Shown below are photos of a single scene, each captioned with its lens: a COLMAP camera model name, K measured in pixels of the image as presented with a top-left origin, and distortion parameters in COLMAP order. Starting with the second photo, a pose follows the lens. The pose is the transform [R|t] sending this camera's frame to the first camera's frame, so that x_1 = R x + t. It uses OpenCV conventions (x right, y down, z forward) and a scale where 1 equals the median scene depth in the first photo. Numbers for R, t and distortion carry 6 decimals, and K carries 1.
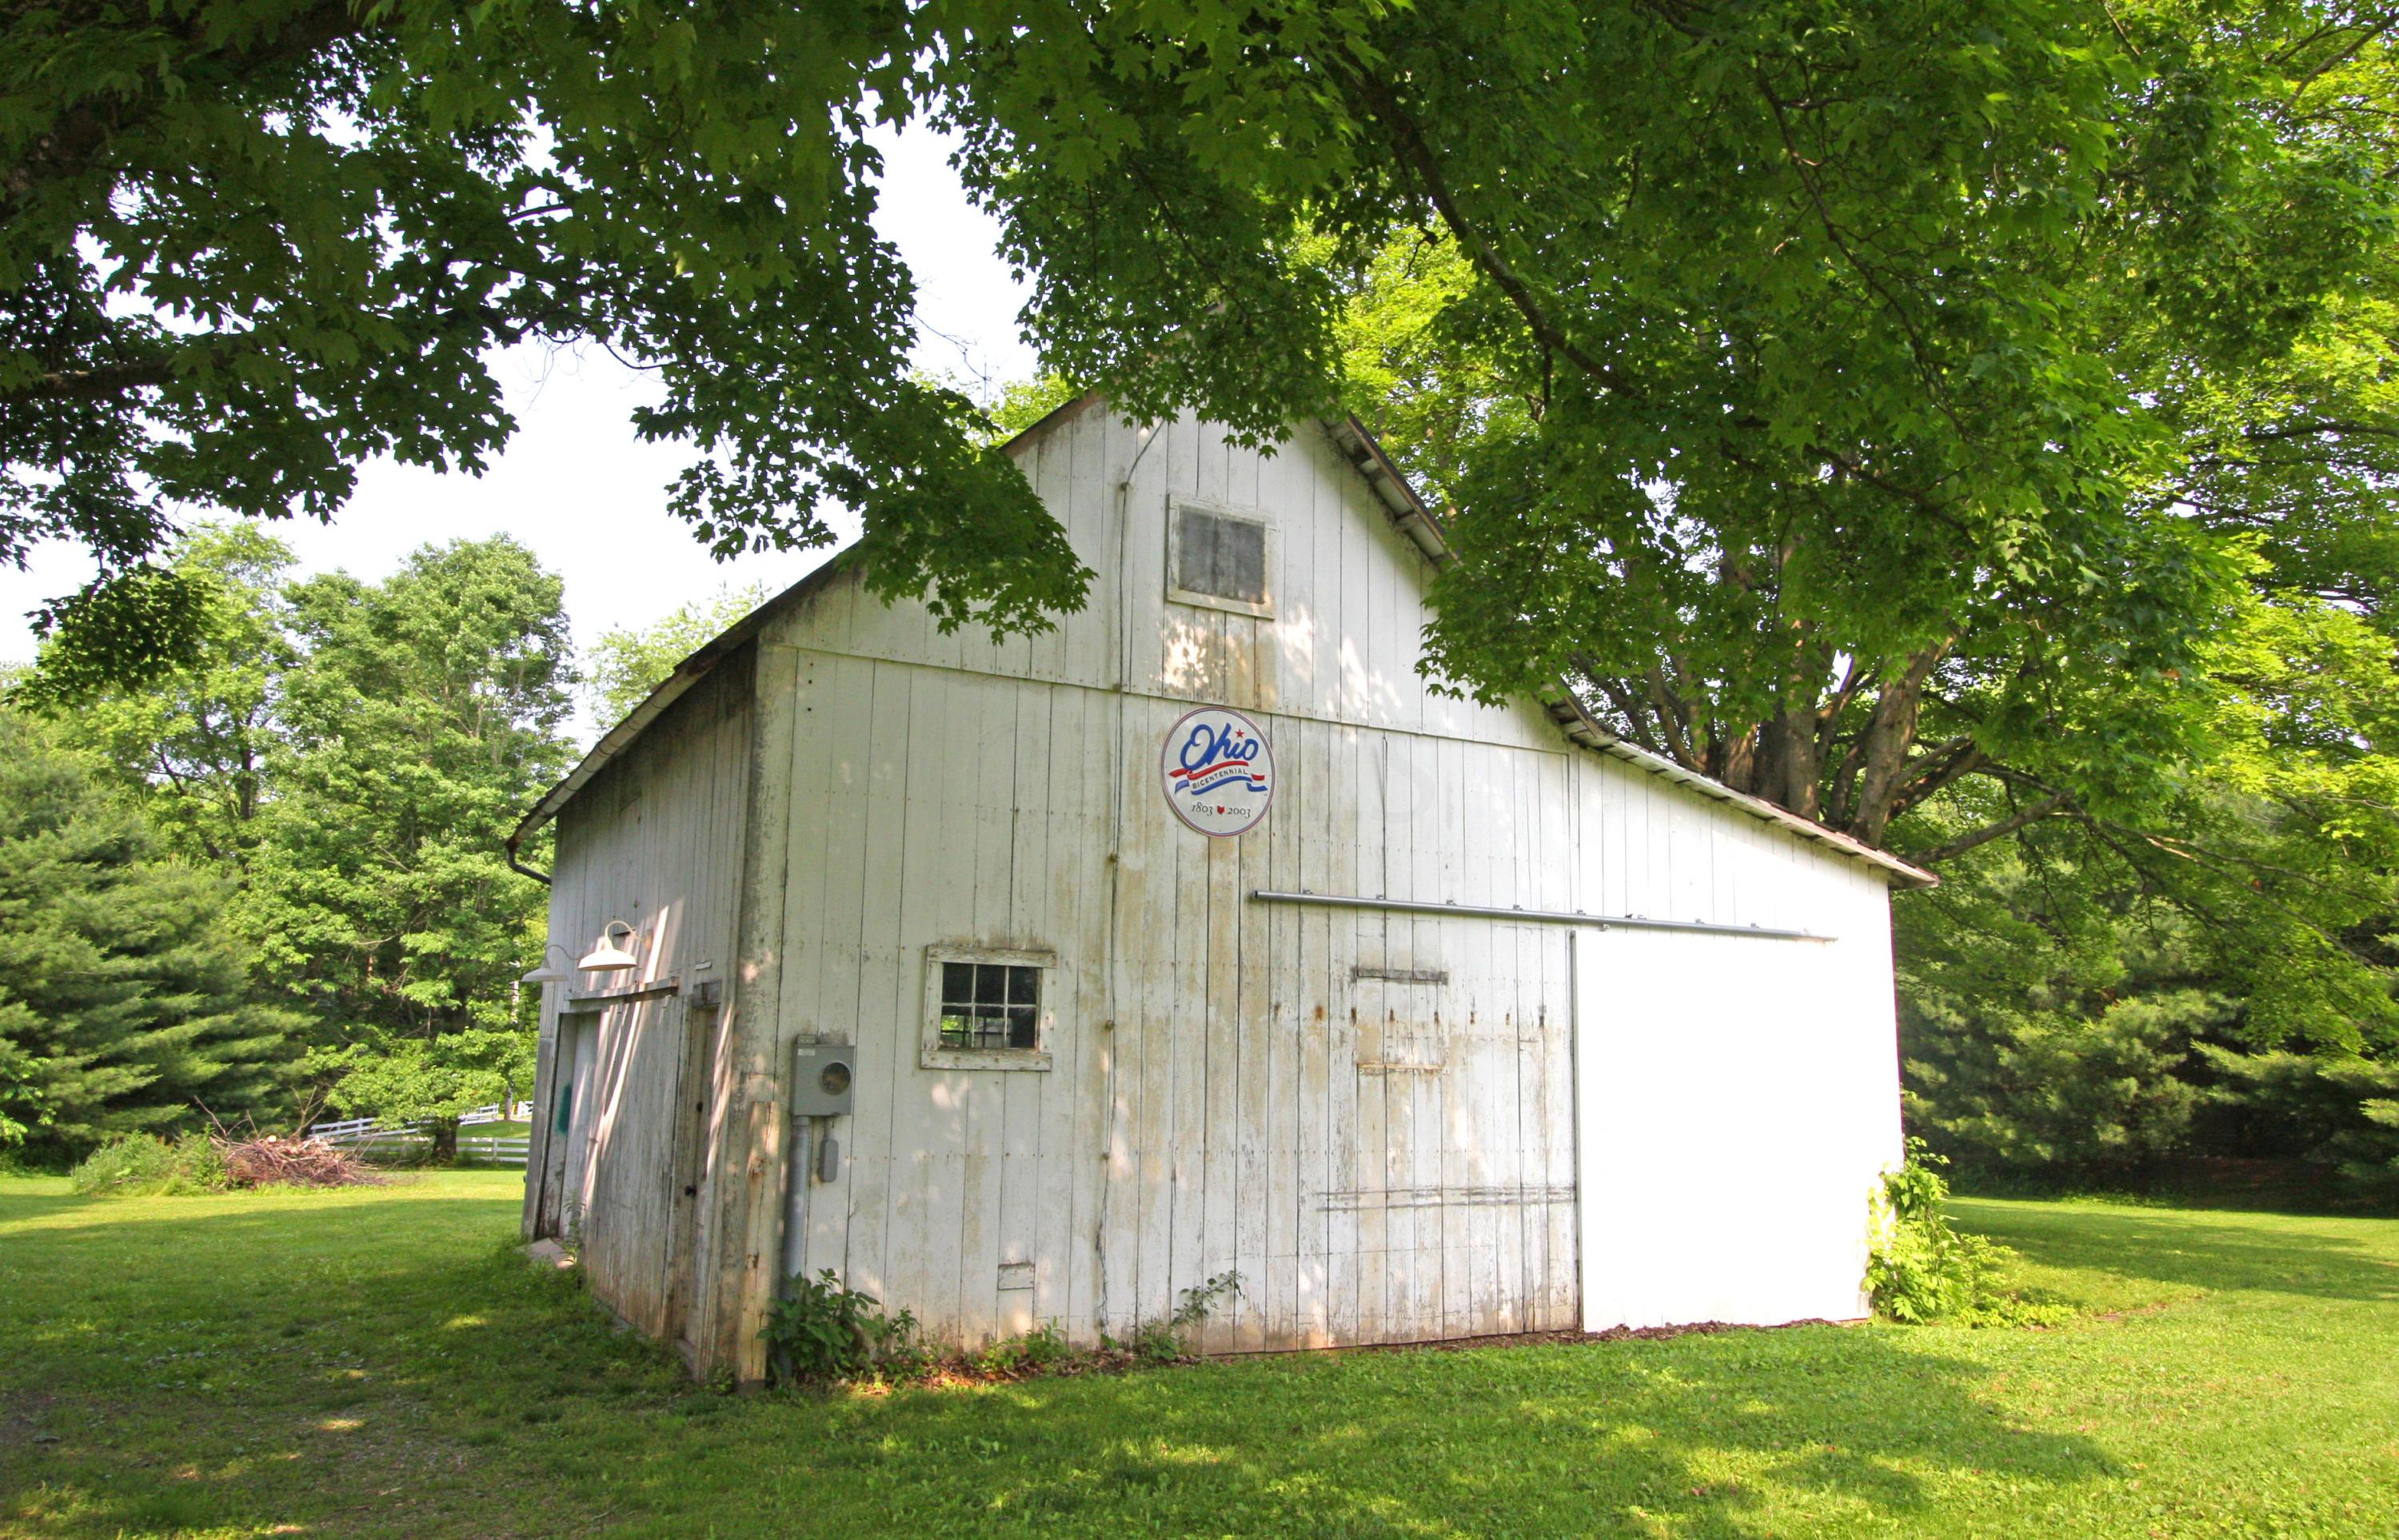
lens RADIAL K [[1810.5, 0, 1199.5], [0, 1810.5, 770.0], [0, 0, 1]] dist [-0.002293, 0.000385]
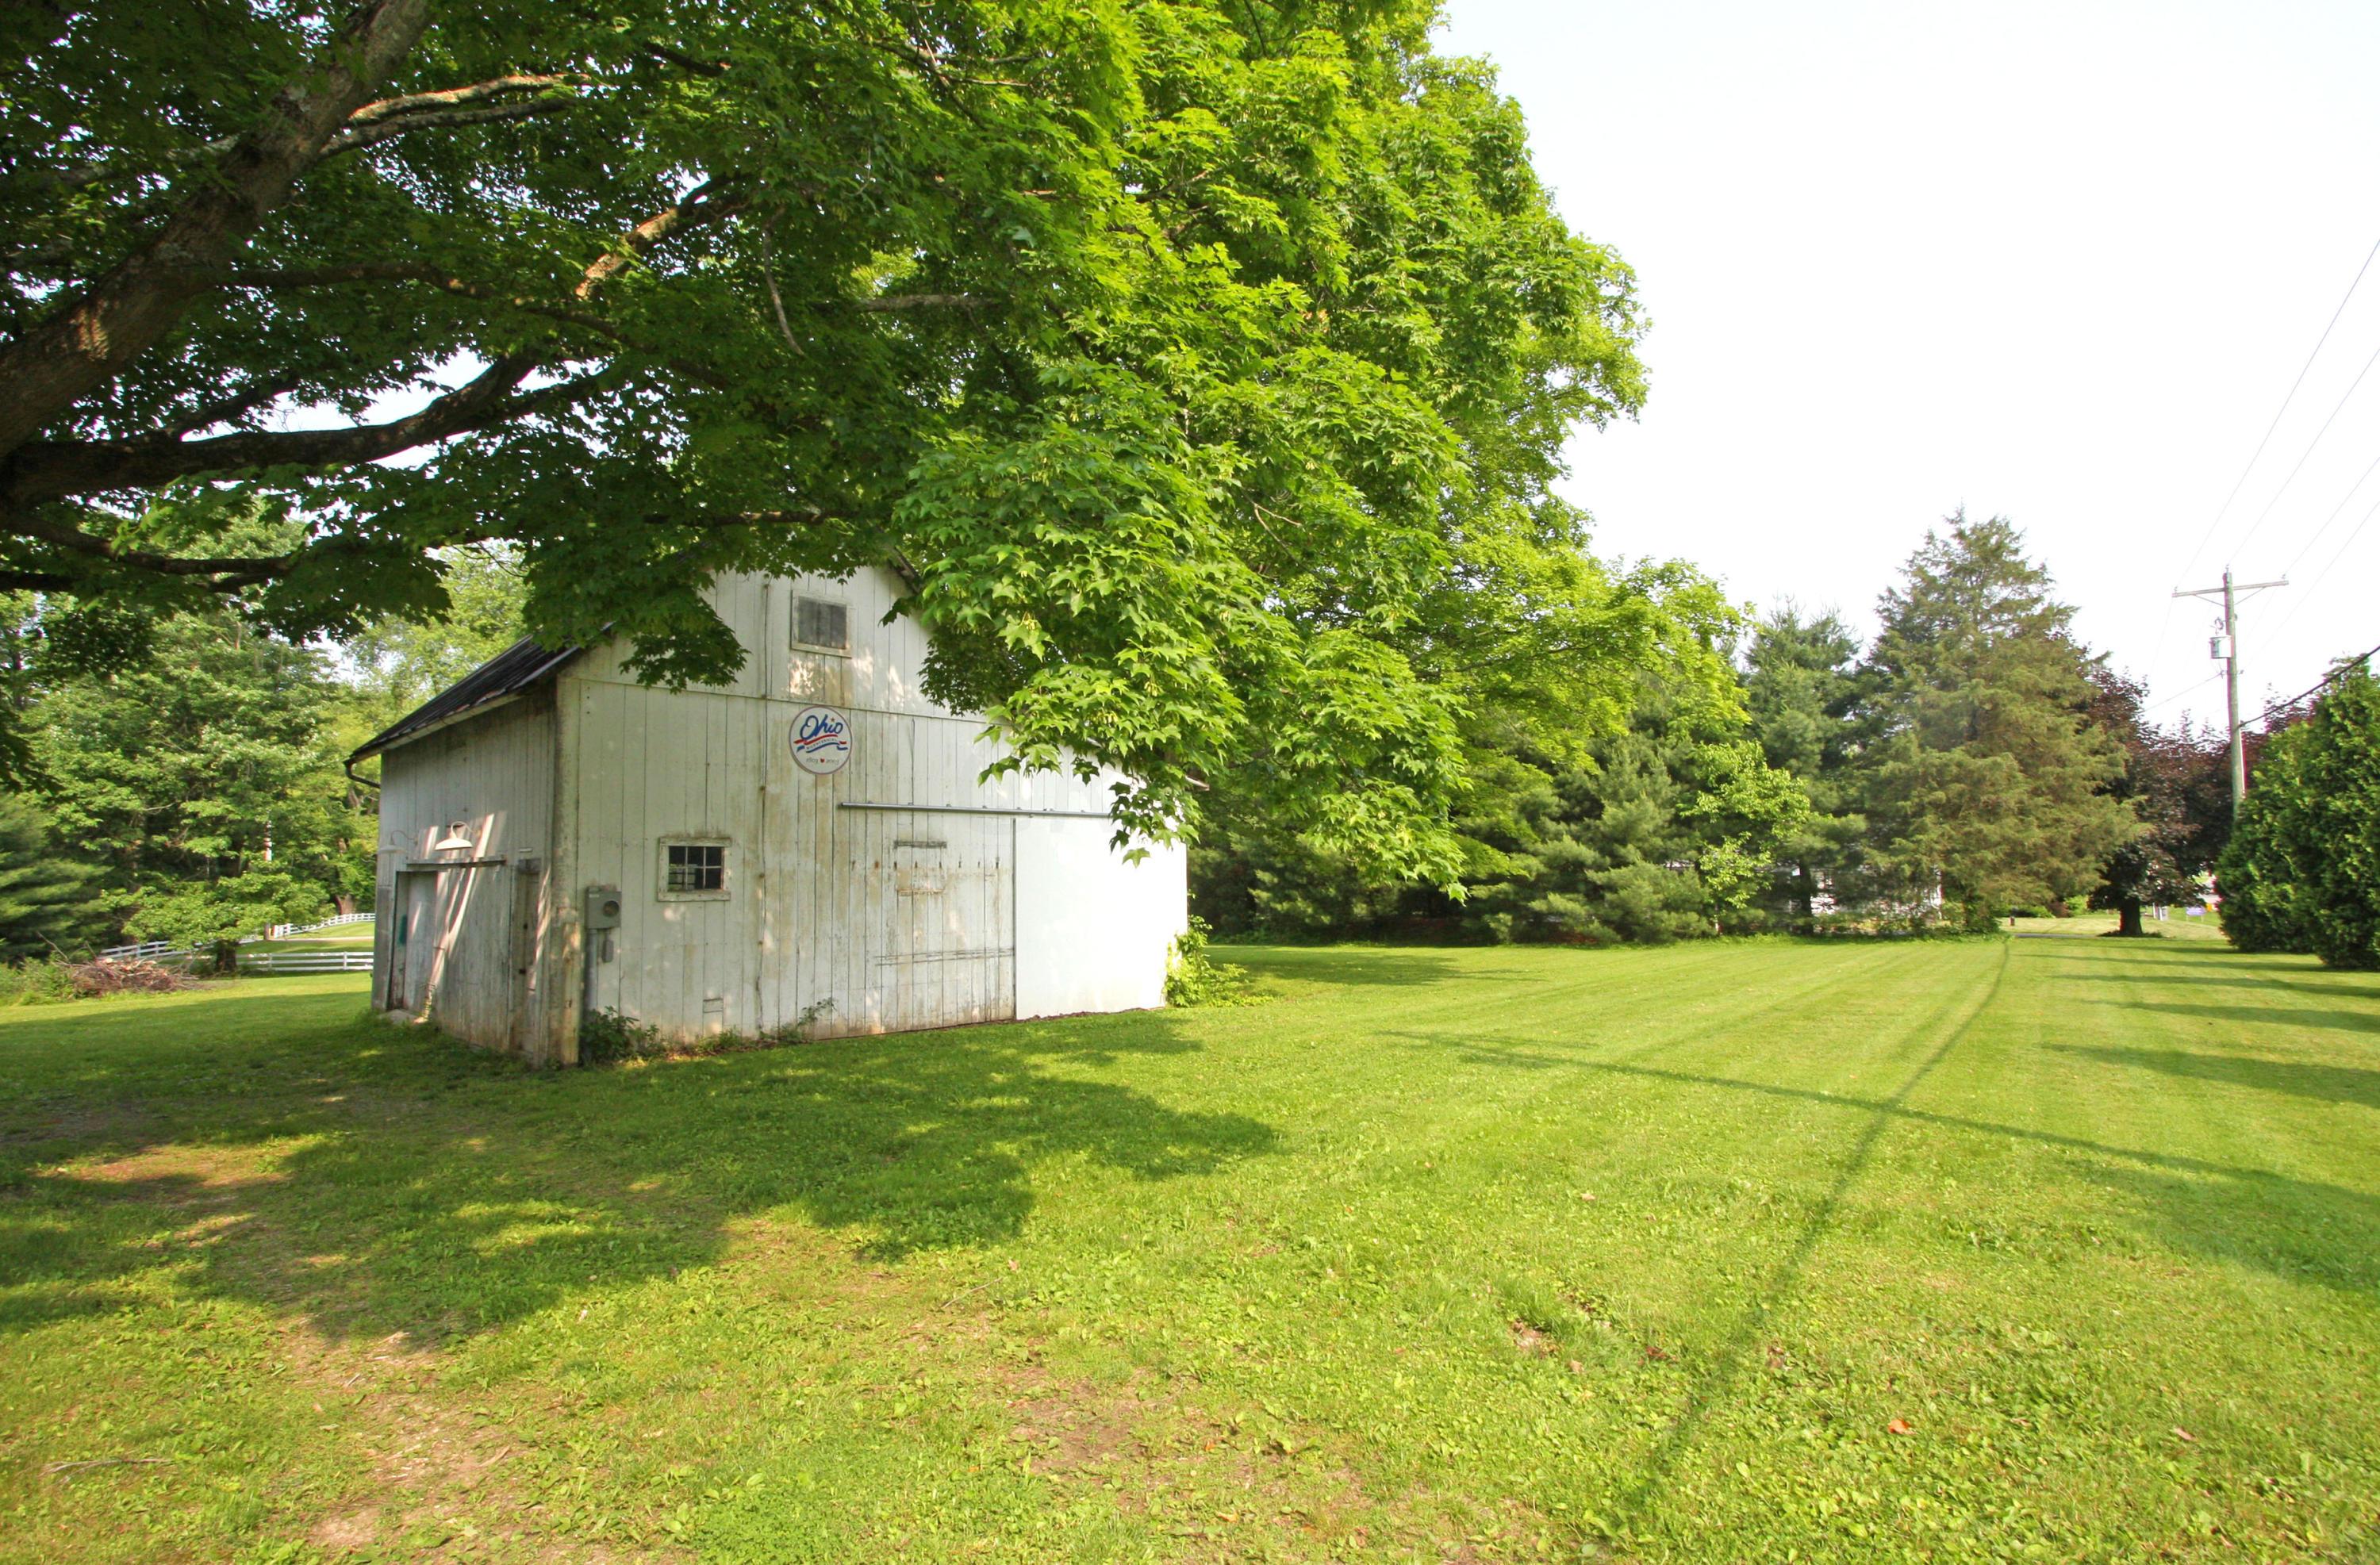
lens RADIAL K [[1239.4, 0, 1201.4], [0, 1239.4, 791.2], [0, 0, 1]] dist [-0.003327, -0.001137]
pose [[0.957701, -0.008749, 0.287631, 0.013202], [-0.018128, 0.995718, 0.090645, -0.050990], [-0.287193, -0.092025, 0.953442, -0.255473]]
